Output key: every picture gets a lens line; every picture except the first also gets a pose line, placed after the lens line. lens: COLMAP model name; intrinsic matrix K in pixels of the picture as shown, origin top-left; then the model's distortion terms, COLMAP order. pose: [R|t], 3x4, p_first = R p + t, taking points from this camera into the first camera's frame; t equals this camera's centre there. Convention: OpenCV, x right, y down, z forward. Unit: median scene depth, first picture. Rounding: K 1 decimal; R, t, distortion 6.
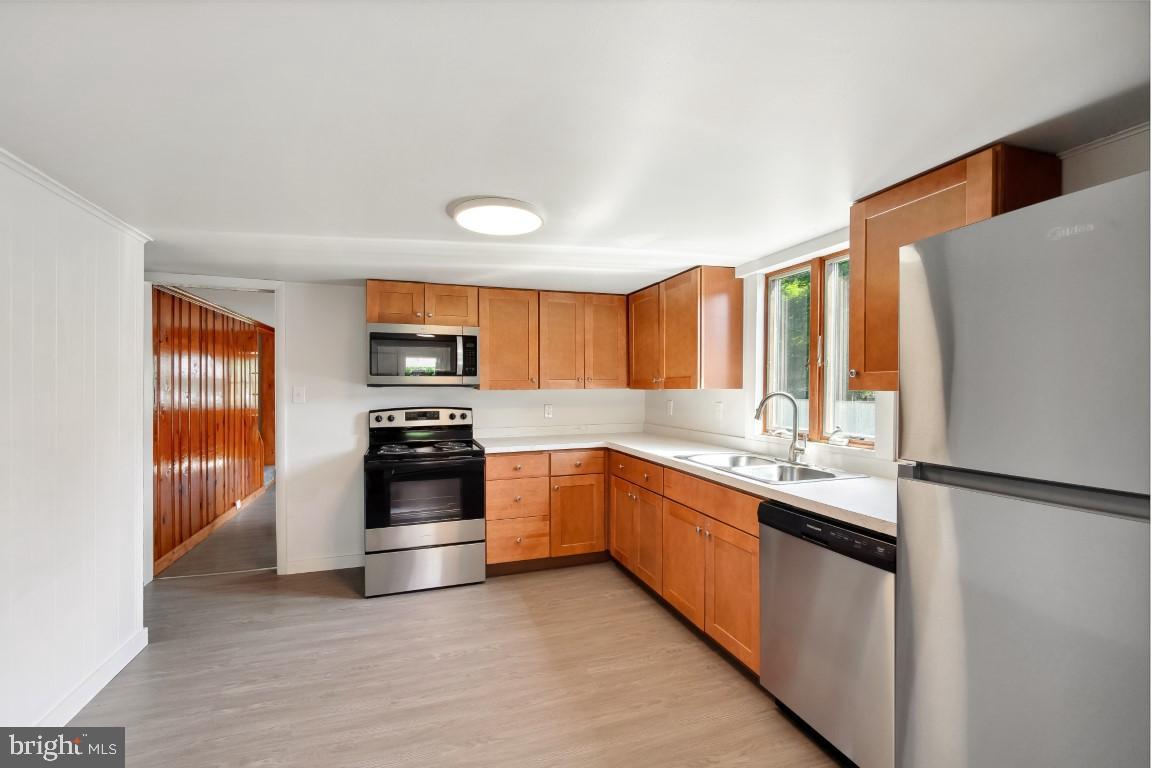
lens RADIAL K [[498.8, 0, 576.1], [0, 498.8, 395.7], [0, 0, 1]] dist [-0.001108, -0.000948]
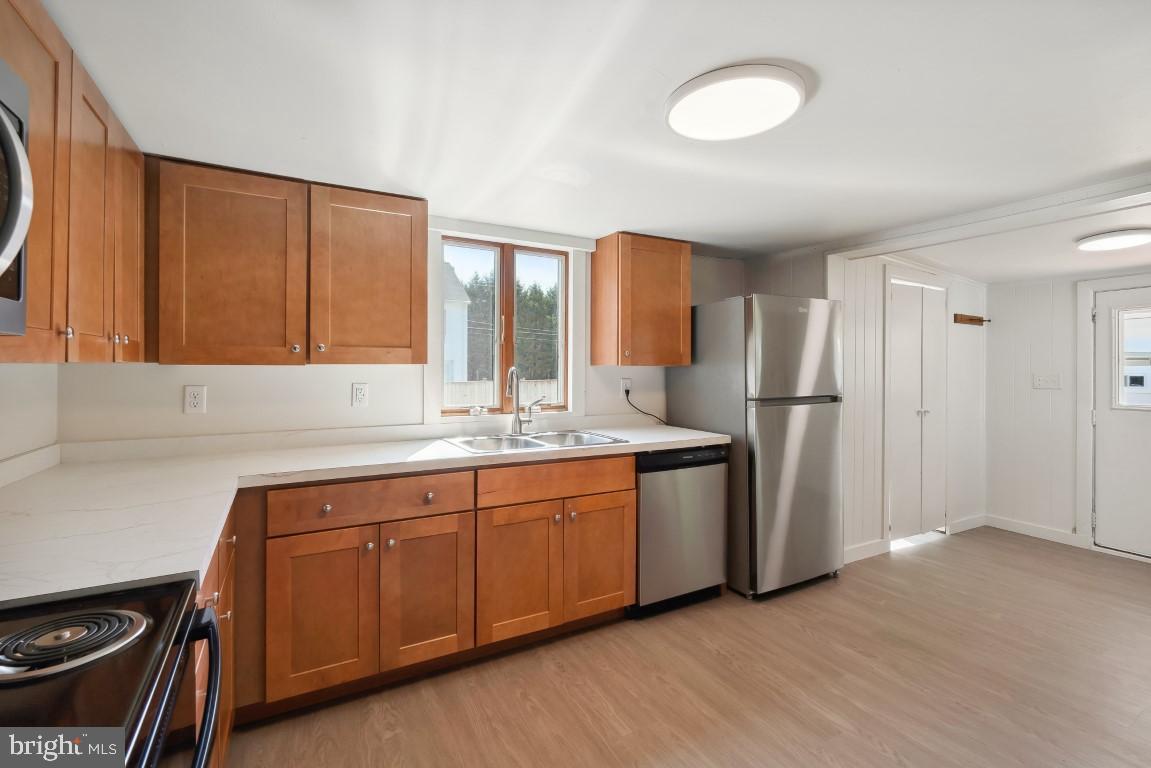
lens RADIAL K [[514.8, 0, 572.3], [0, 514.8, 365.3], [0, 0, 1]] dist [-0.001062, -0.000070]
pose [[-0.184561, -0.005276, 0.982807, -0.745847], [0.010910, 0.999913, 0.007417, -0.019210], [-0.982761, 0.012091, -0.184487, 1.243911]]
